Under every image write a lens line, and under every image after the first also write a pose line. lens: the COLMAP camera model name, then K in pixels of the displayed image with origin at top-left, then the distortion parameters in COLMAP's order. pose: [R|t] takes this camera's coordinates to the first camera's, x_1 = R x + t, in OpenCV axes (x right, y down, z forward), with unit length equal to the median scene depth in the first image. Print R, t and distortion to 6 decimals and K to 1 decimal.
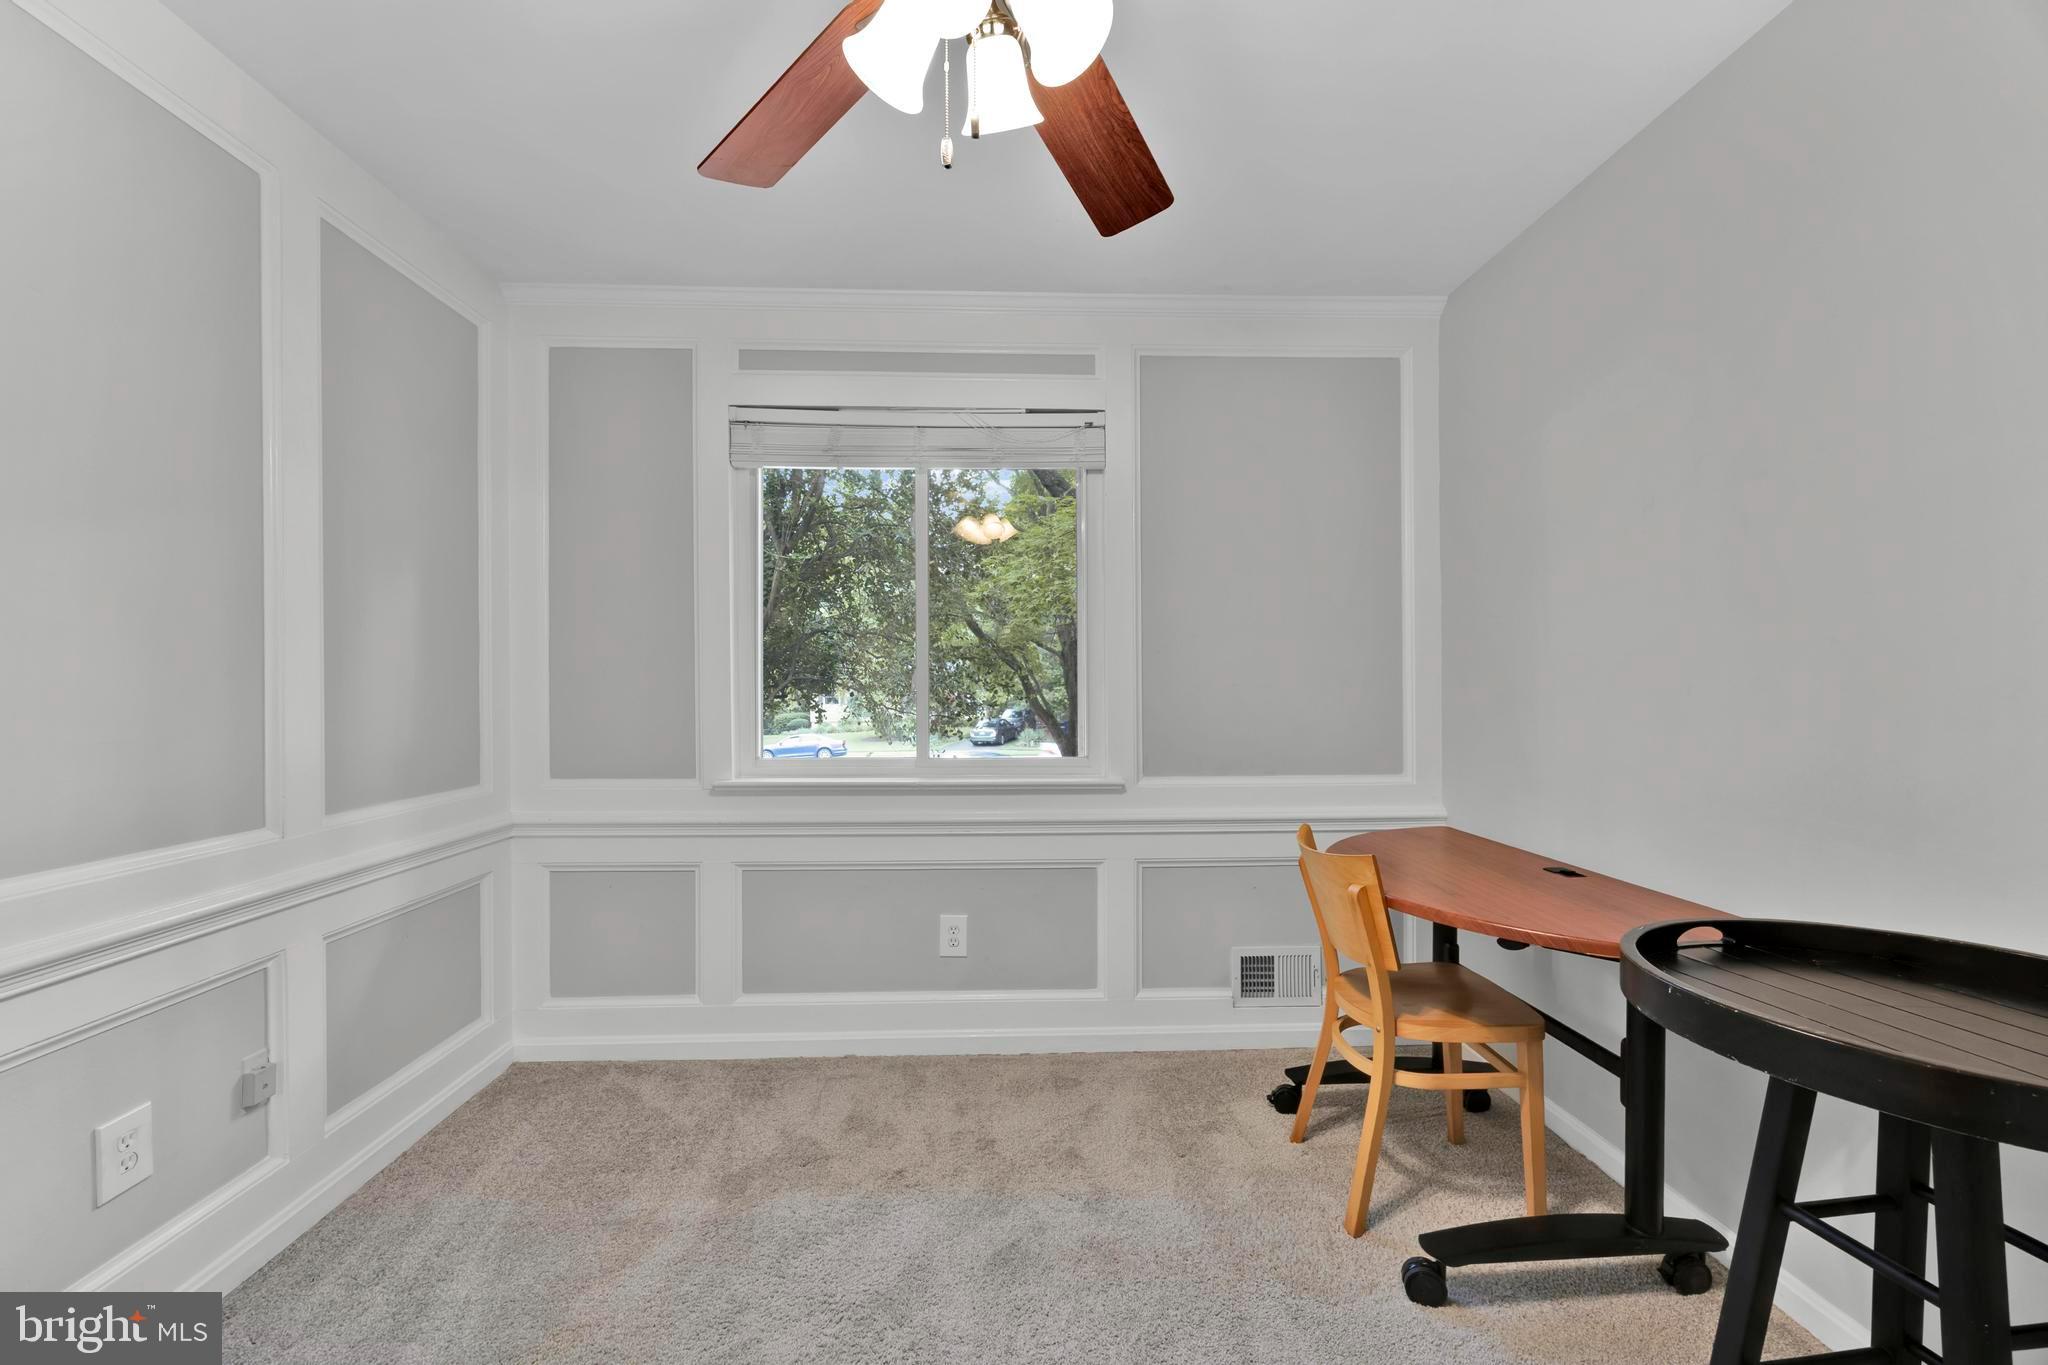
lens RADIAL K [[793.1, 0, 1011.3], [0, 793.1, 690.6], [0, 0, 1]] dist [-0.006094, 0.000451]
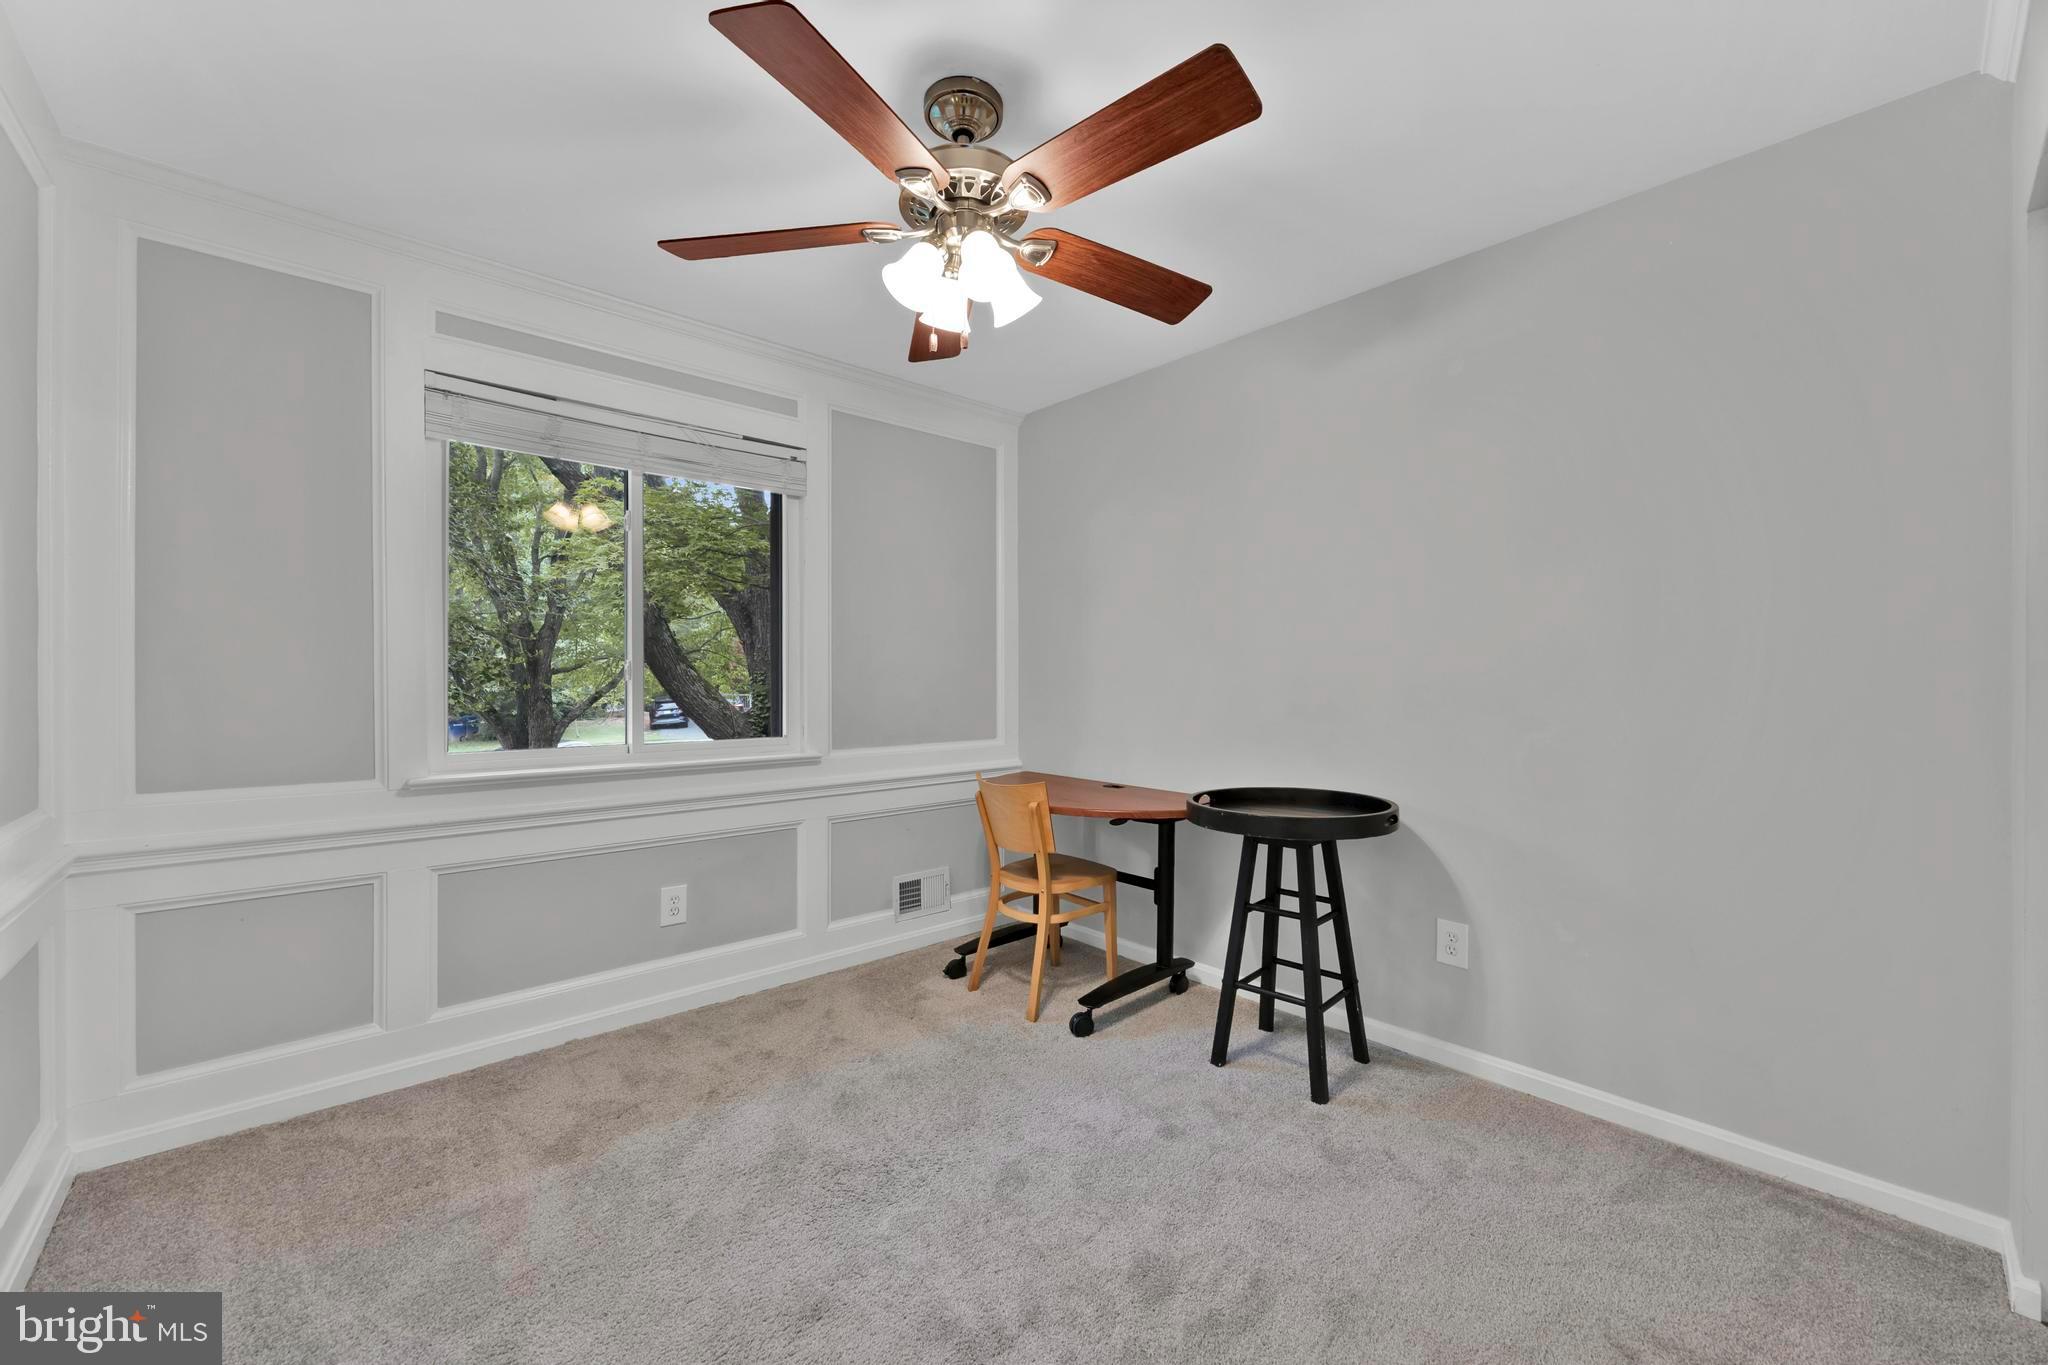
lens RADIAL K [[793.1, 0, 1029.4], [0, 793.1, 677.7], [0, 0, 1]] dist [-0.006094, 0.000451]
pose [[0.767277, 0.002694, 0.641310, -0.457899], [-0.002959, 0.999995, -0.000661, -0.005213], [-0.641309, -0.001391, 0.767282, -0.171036]]
